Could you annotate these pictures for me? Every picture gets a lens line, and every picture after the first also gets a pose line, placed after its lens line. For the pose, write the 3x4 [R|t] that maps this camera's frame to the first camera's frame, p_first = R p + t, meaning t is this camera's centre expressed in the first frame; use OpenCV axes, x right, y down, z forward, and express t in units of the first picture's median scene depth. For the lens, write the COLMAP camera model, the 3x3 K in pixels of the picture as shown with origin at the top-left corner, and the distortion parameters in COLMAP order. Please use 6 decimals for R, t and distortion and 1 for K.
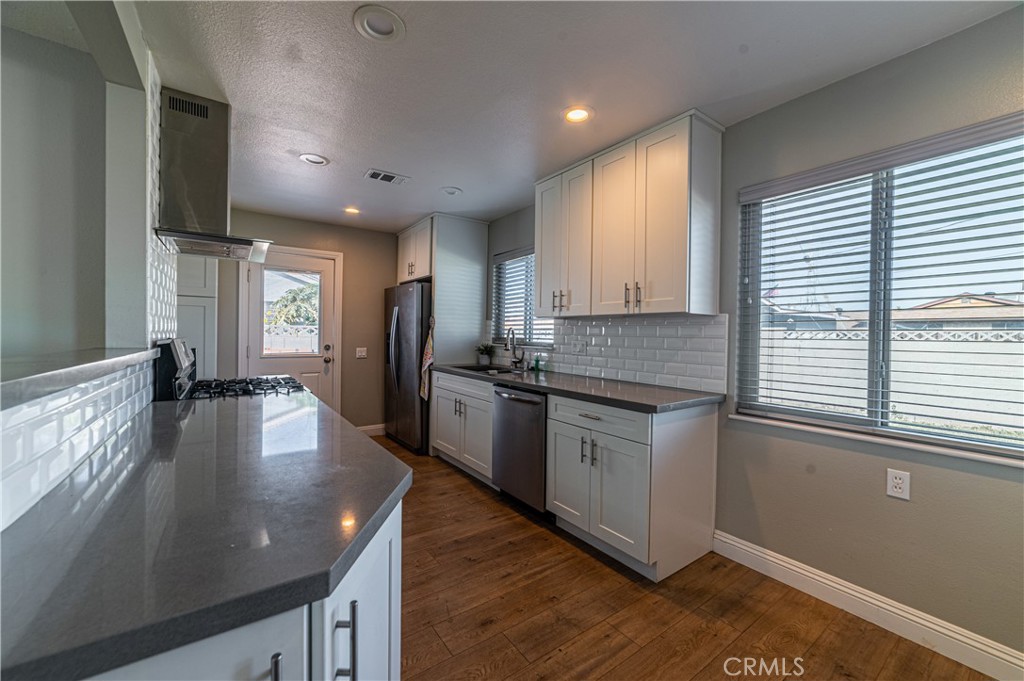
lens RADIAL K [[401.7, 0, 513.4], [0, 401.7, 334.3], [0, 0, 1]] dist [-0.027968, 0.008855]
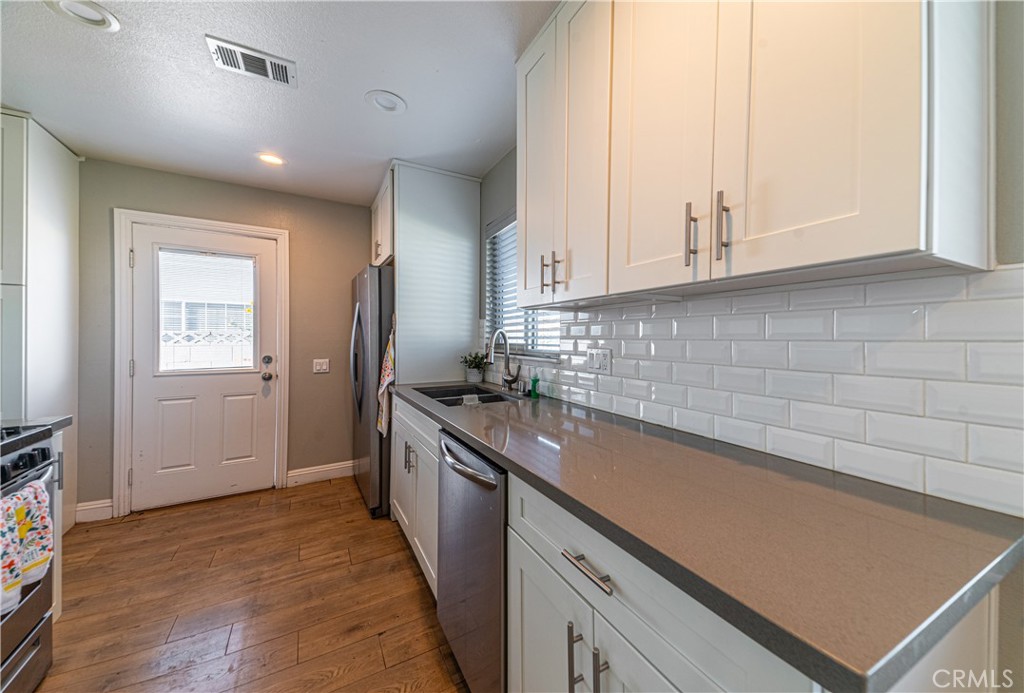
lens RADIAL K [[386.6, 0, 528.4], [0, 386.6, 337.0], [0, 0, 1]] dist [0.066071, -0.000275]
pose [[0.994063, -0.012495, -0.108083, 0.139445], [0.011916, 0.999911, -0.006000, 0.002608], [0.108149, 0.004677, 0.994124, 0.505990]]
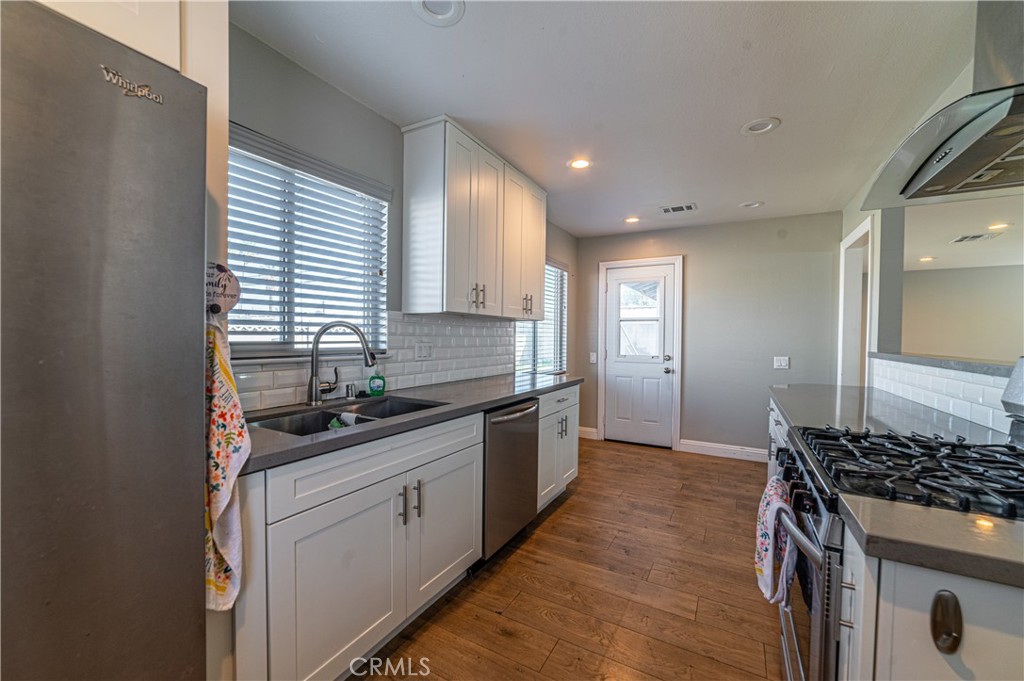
lens RADIAL K [[402.5, 0, 512.8], [0, 402.5, 345.4], [0, 0, 1]] dist [-0.026585, 0.008318]
pose [[-0.421103, -0.038983, 0.906175, -0.702710], [-0.014086, 0.999237, 0.036441, -0.010000], [-0.906903, 0.002581, -0.421331, 1.315452]]
